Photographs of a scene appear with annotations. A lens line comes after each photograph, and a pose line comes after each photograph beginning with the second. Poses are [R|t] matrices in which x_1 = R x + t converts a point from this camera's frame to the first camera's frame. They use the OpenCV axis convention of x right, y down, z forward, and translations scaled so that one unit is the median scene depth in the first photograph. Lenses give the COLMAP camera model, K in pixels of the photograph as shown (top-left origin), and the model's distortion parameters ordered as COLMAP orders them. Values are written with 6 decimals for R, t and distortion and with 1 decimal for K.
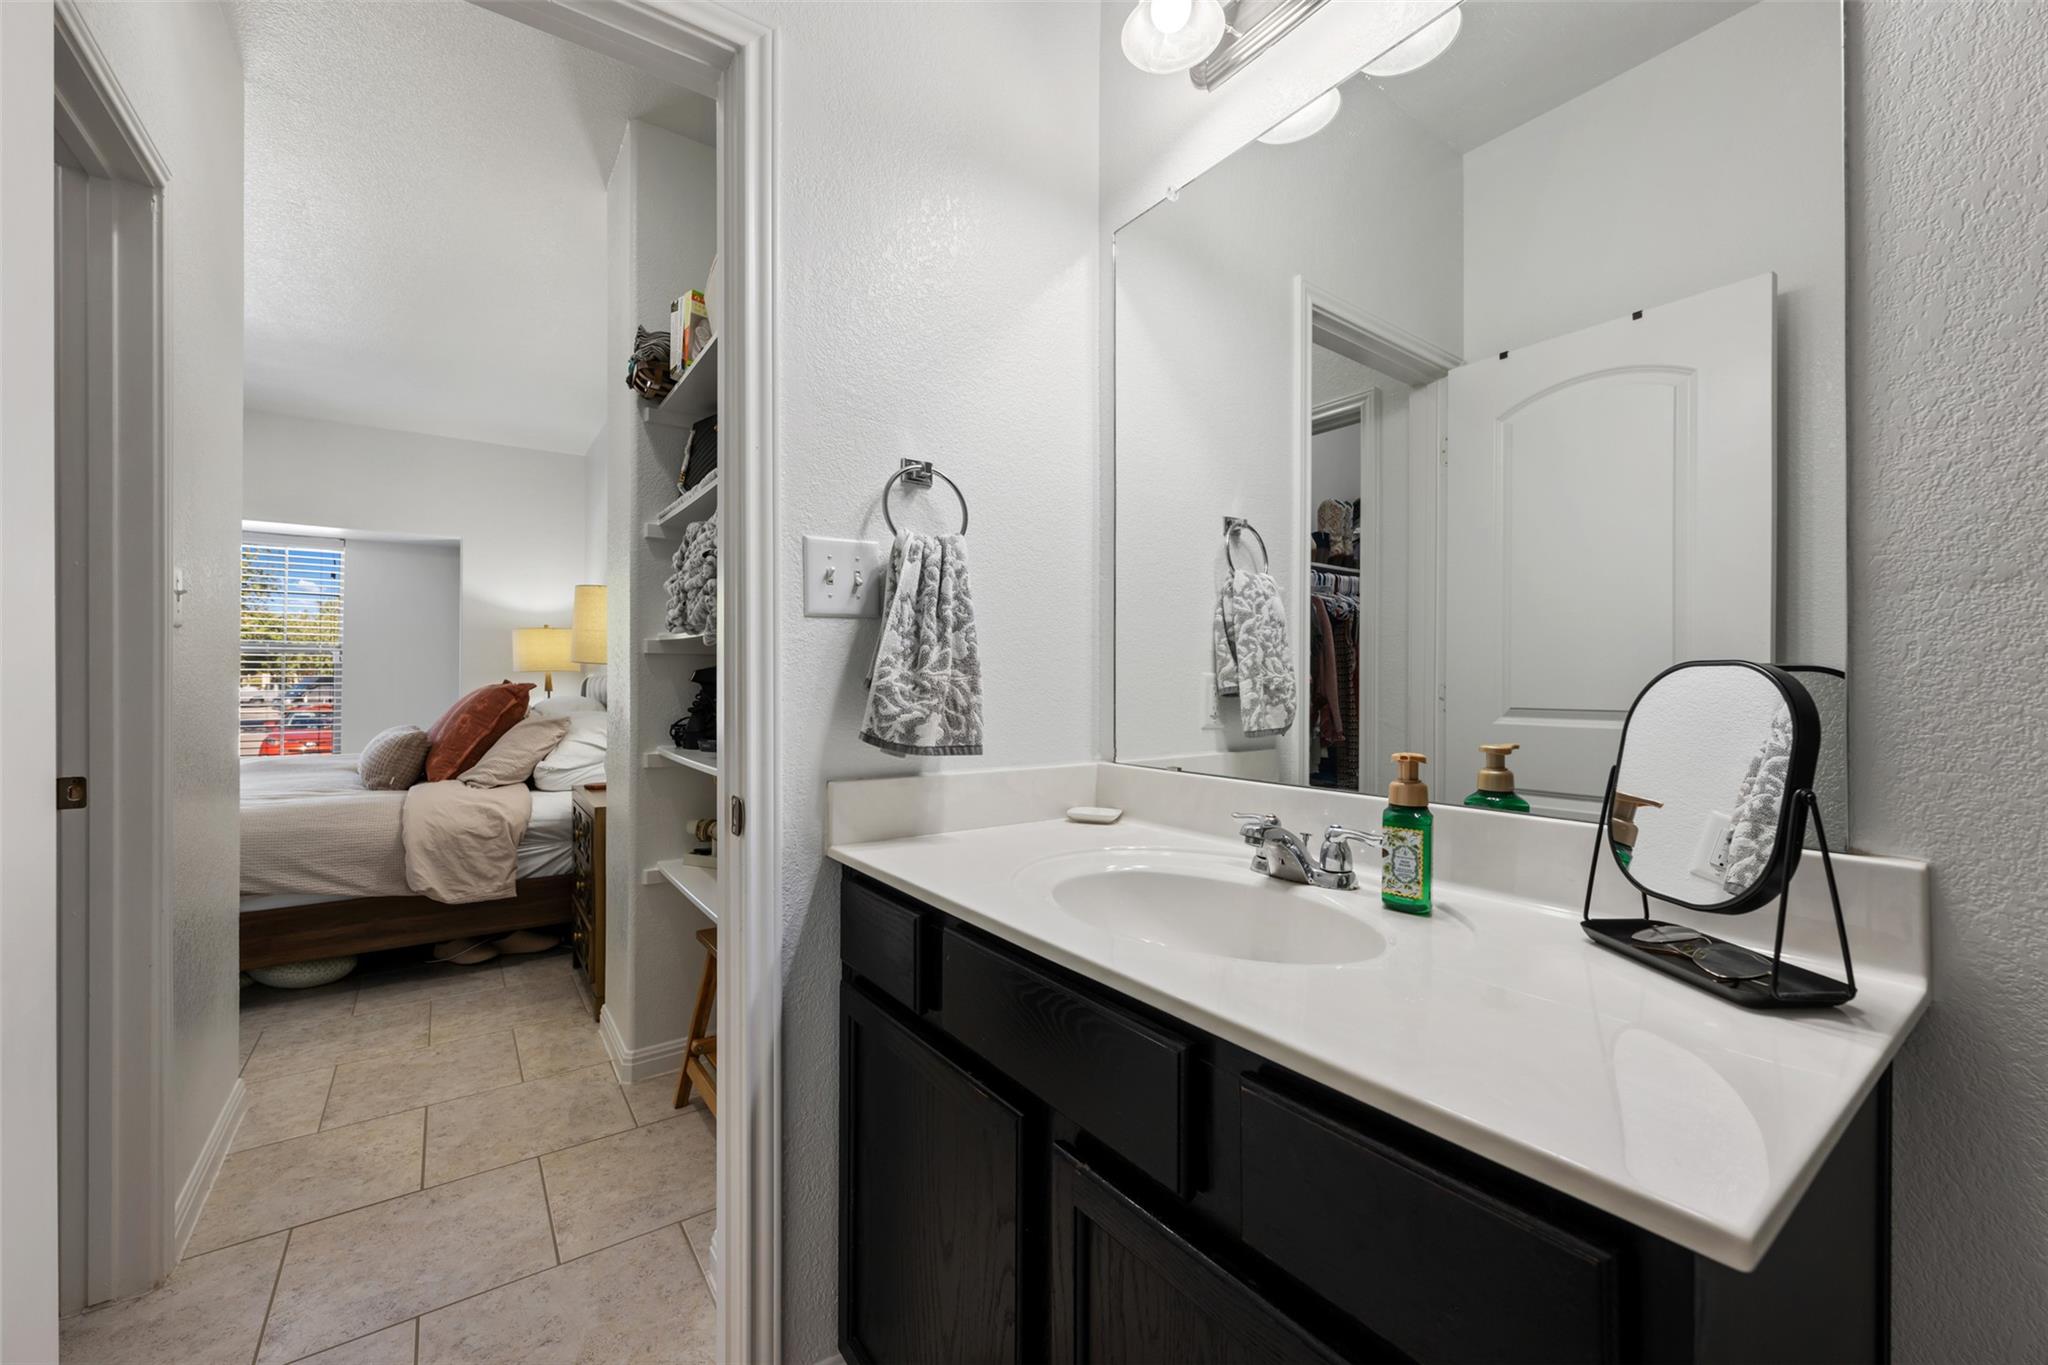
lens RADIAL K [[806.7, 0, 1020.4], [0, 806.7, 676.9], [0, 0, 1]] dist [-0.001607, -0.000084]
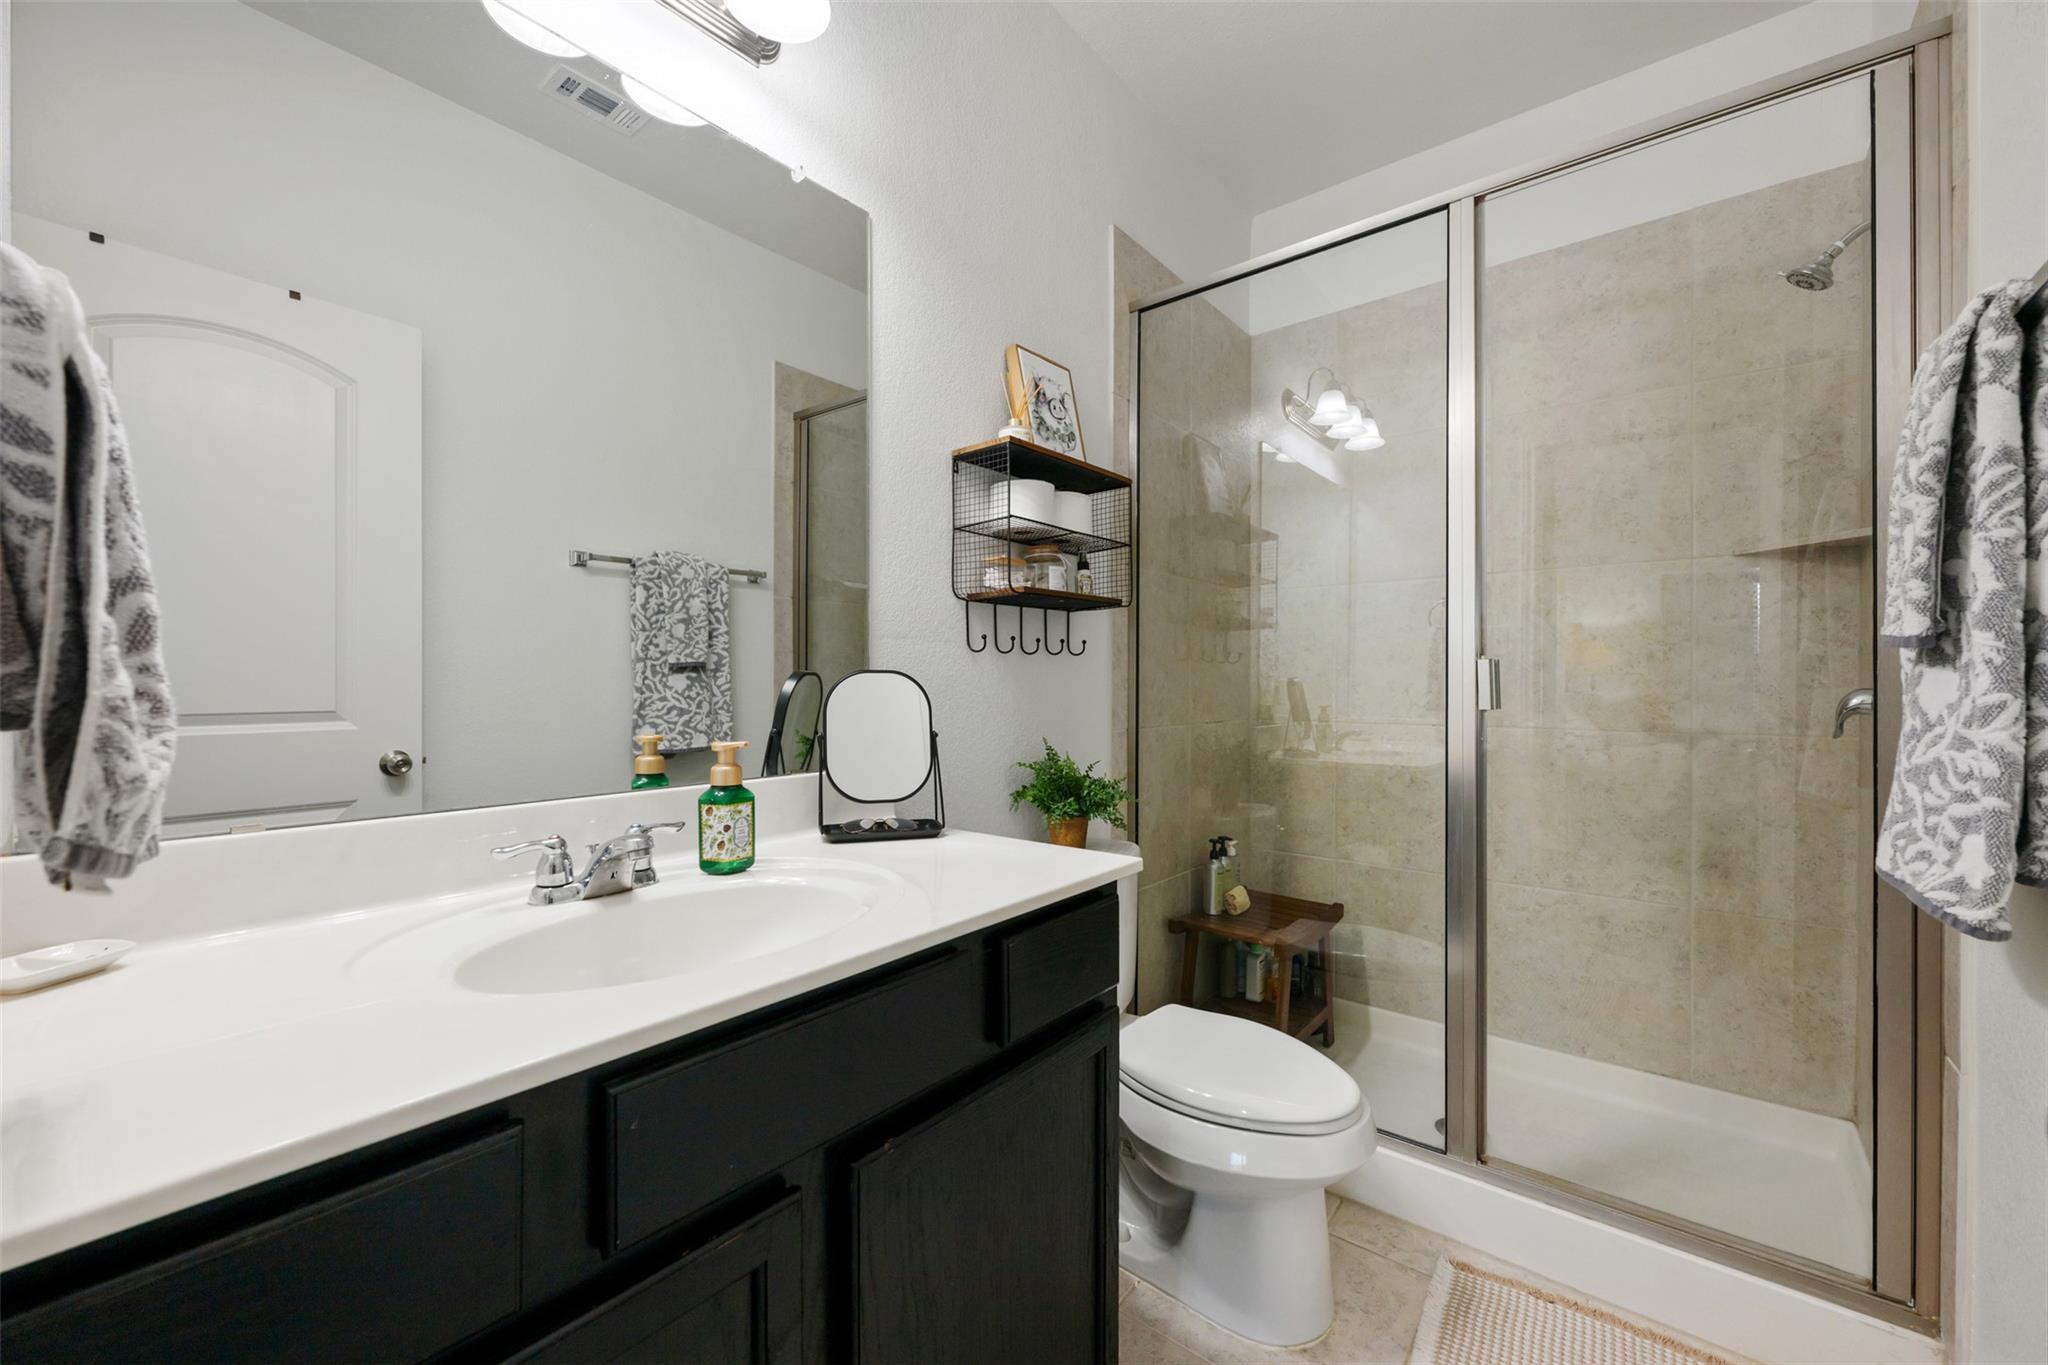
lens RADIAL K [[806.7, 0, 1020.4], [0, 806.7, 676.9], [0, 0, 1]] dist [-0.001607, -0.000084]
pose [[-0.256853, 0.001638, 0.966449, -0.624488], [-0.002423, 0.999994, -0.002339, 0.000900], [-0.966447, -0.002942, -0.256848, 0.706496]]
